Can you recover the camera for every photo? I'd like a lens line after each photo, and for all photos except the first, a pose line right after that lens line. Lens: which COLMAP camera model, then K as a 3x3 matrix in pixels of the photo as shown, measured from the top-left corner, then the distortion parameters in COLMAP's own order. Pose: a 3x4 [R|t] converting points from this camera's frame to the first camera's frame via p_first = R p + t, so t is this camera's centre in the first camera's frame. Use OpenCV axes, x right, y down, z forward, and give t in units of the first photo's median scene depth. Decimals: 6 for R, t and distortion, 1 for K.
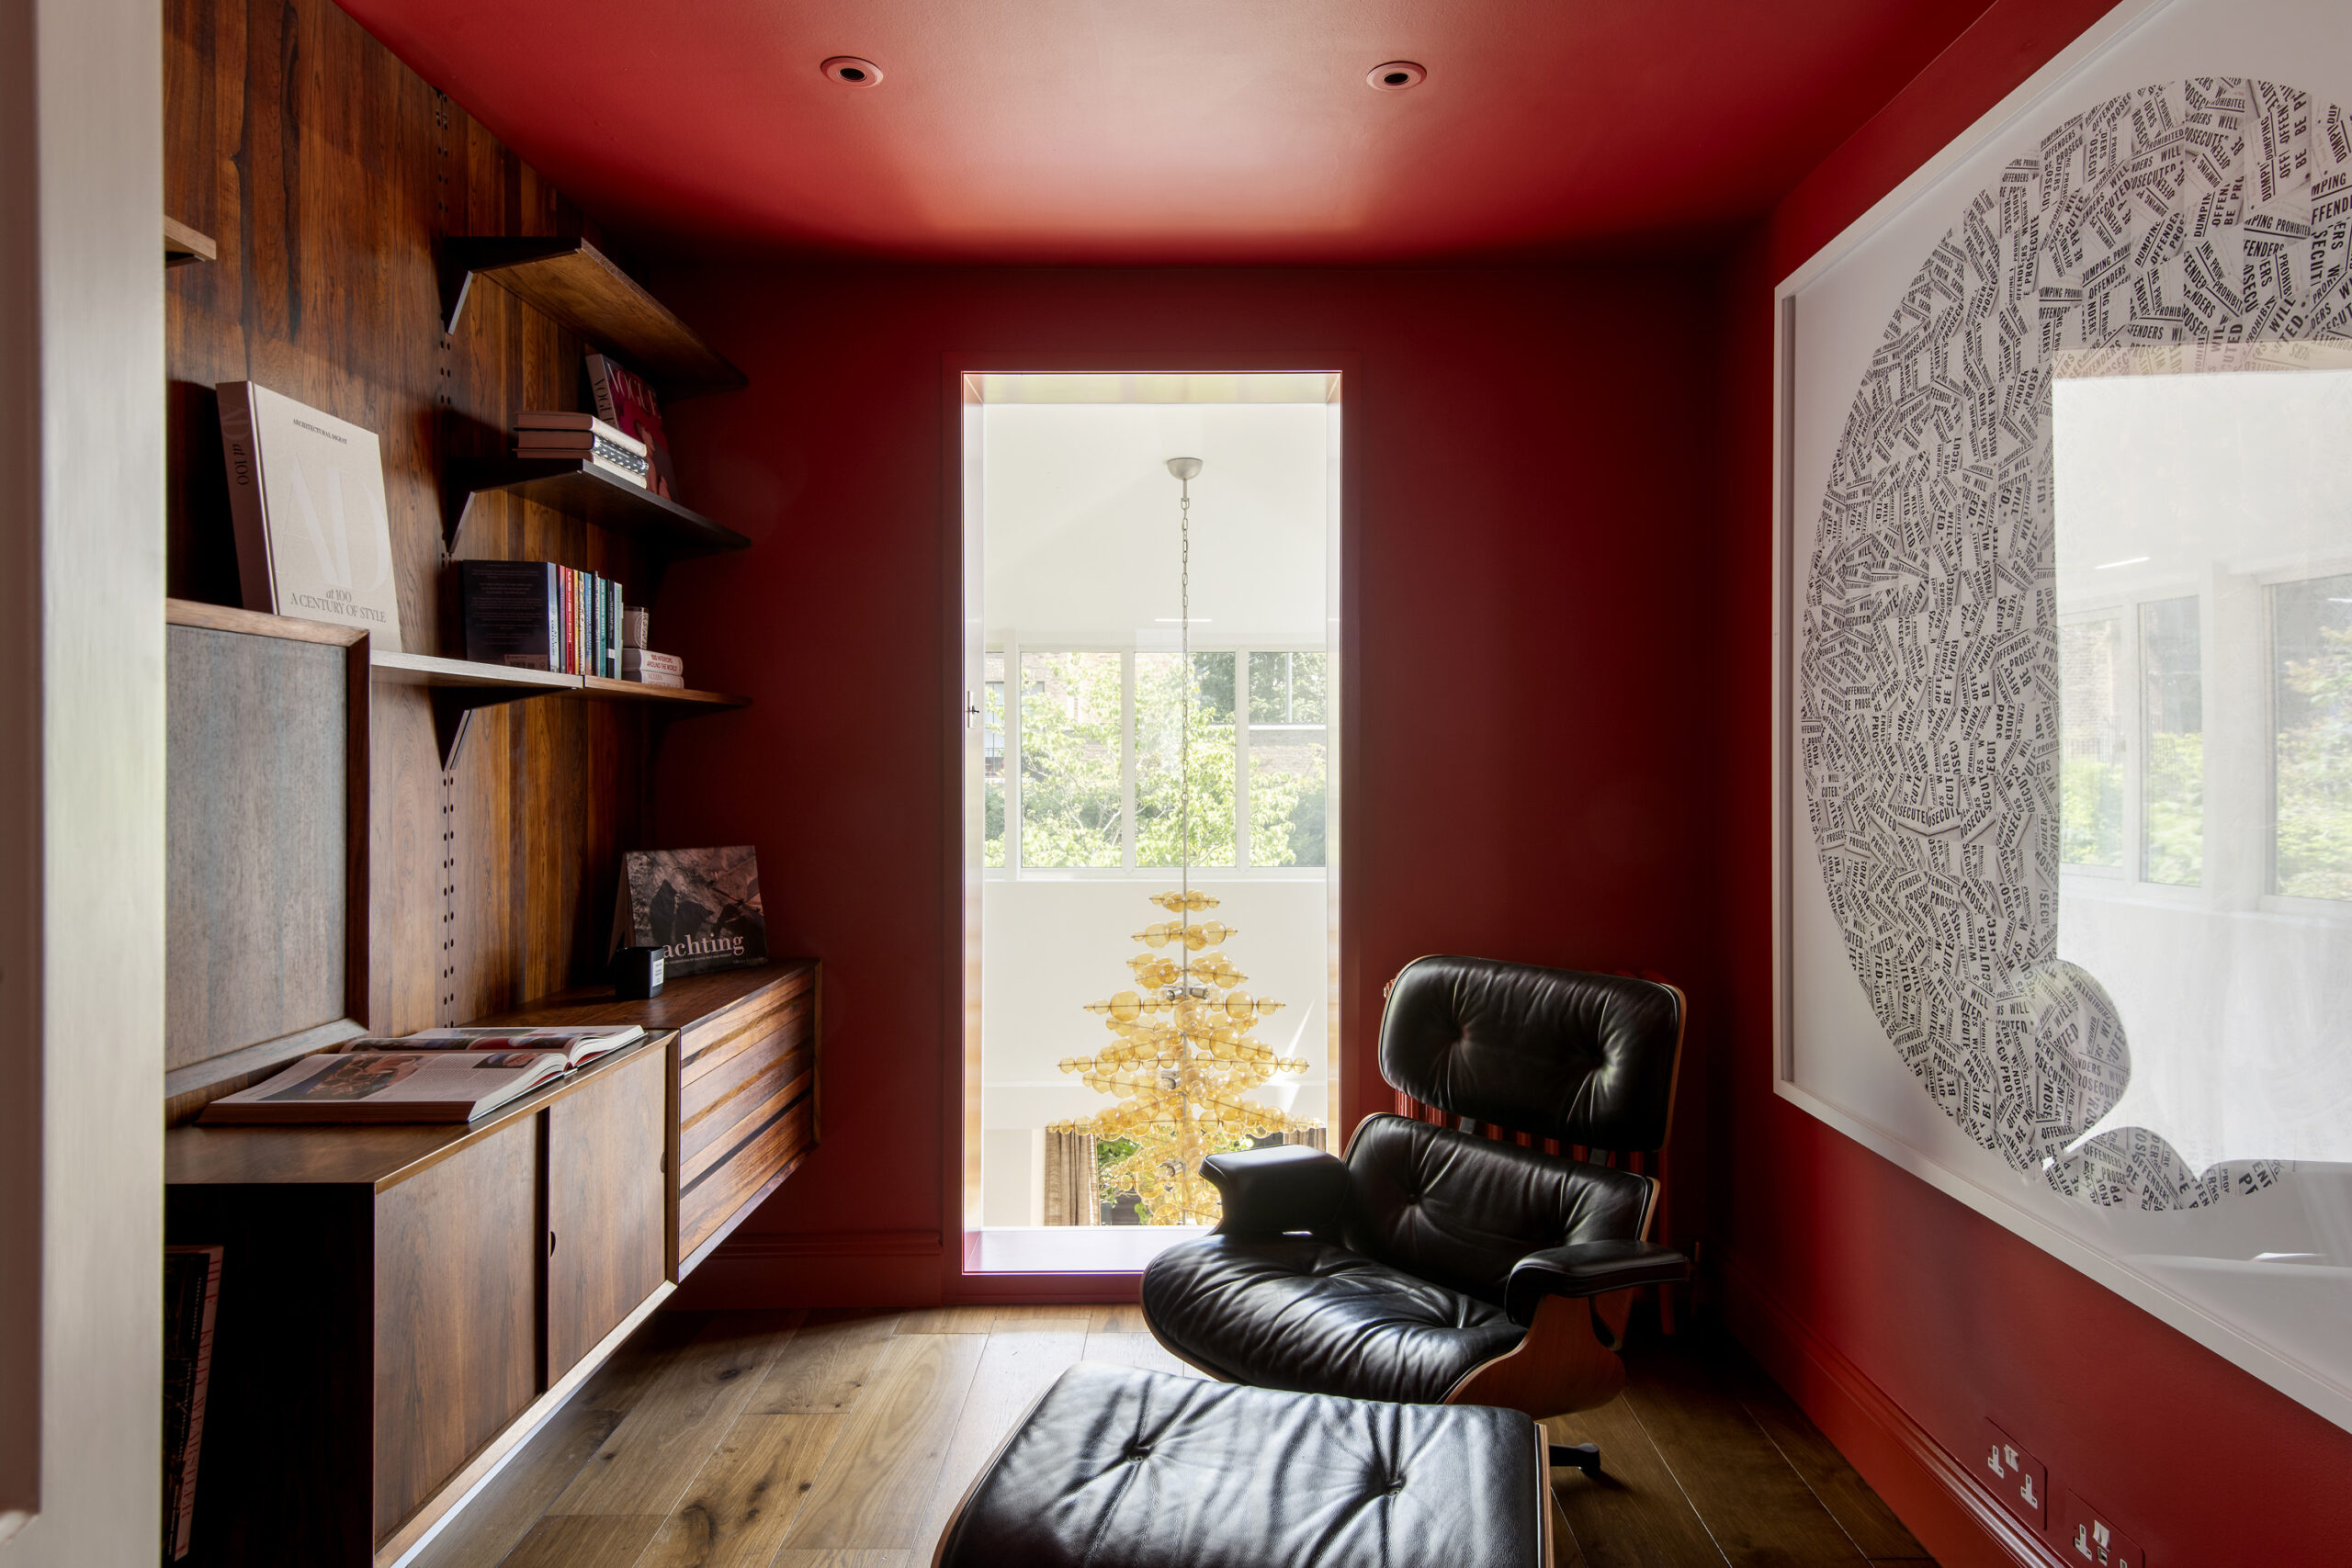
lens RADIAL K [[1361.5, 0, 1178.7], [0, 1361.5, 772.6], [0, 0, 1]] dist [-0.001062, -0.000413]
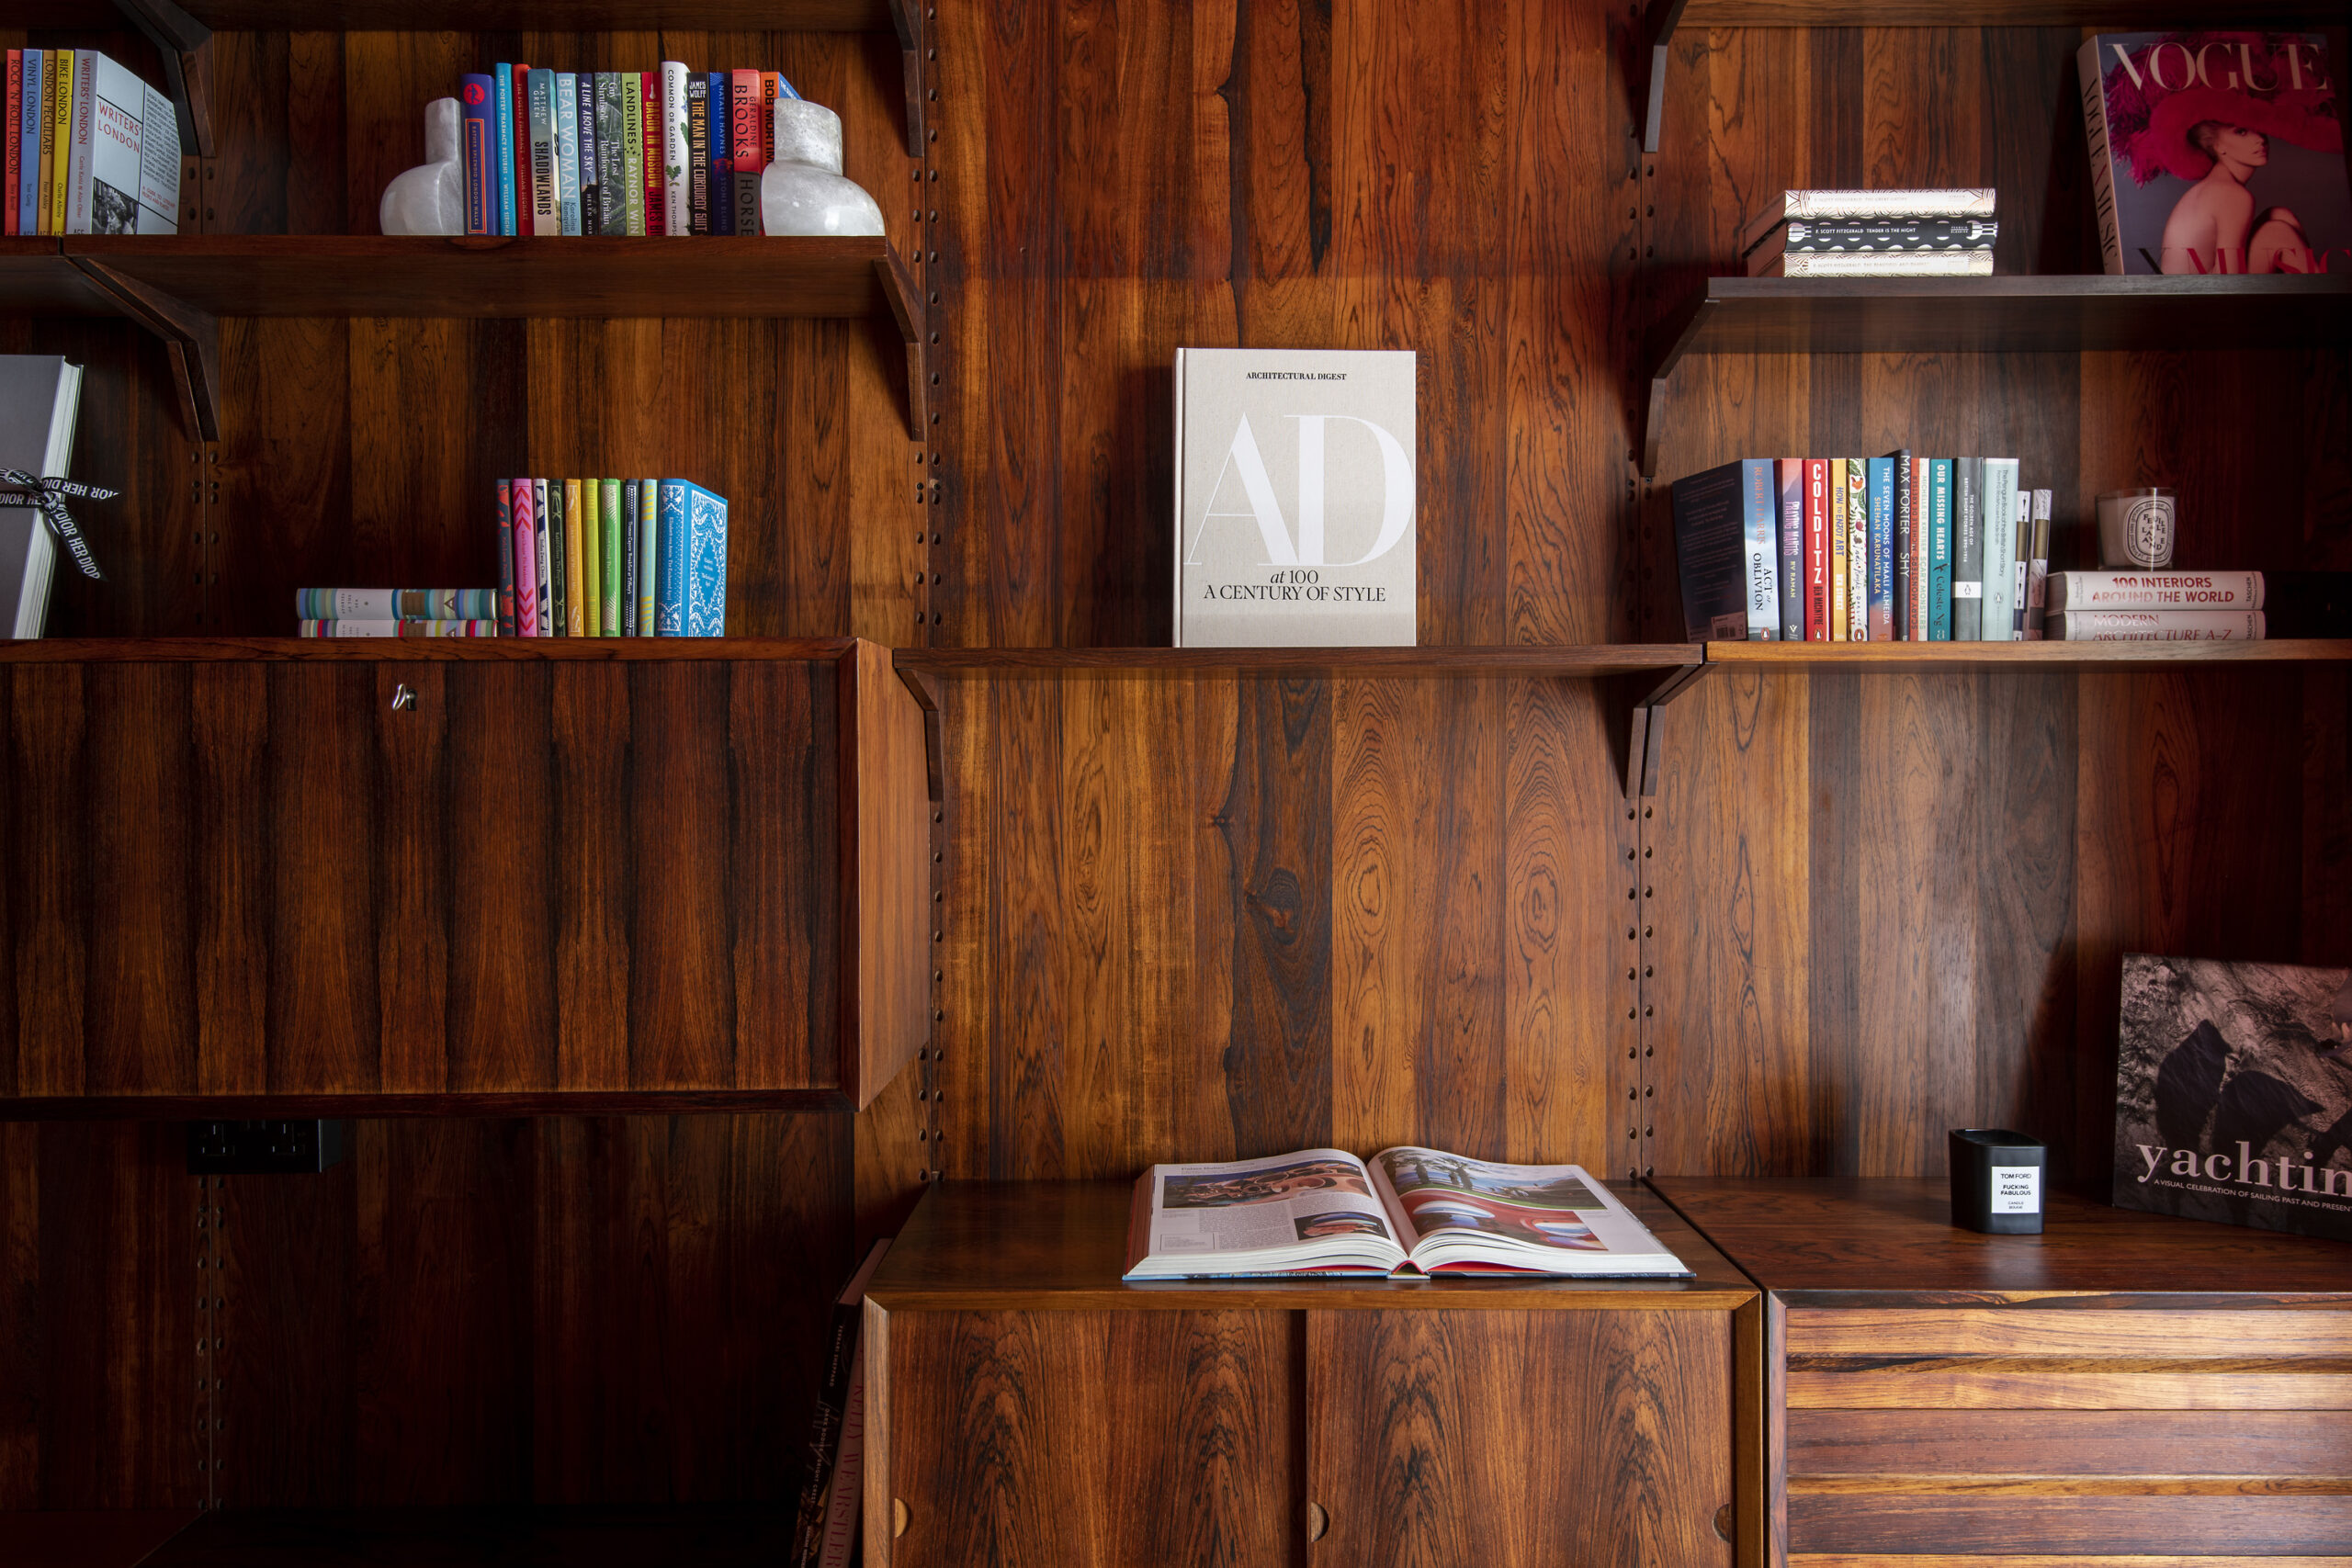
lens RADIAL K [[1564.4, 0, 1177.3], [0, 1564.4, 778.1], [0, 0, 1]] dist [0.008082, 0.001082]
pose [[0.011734, 0.011080, -0.999870, 0.244868], [-0.004982, 0.999927, 0.011023, -0.018803], [0.999919, 0.004852, 0.011788, 0.760019]]
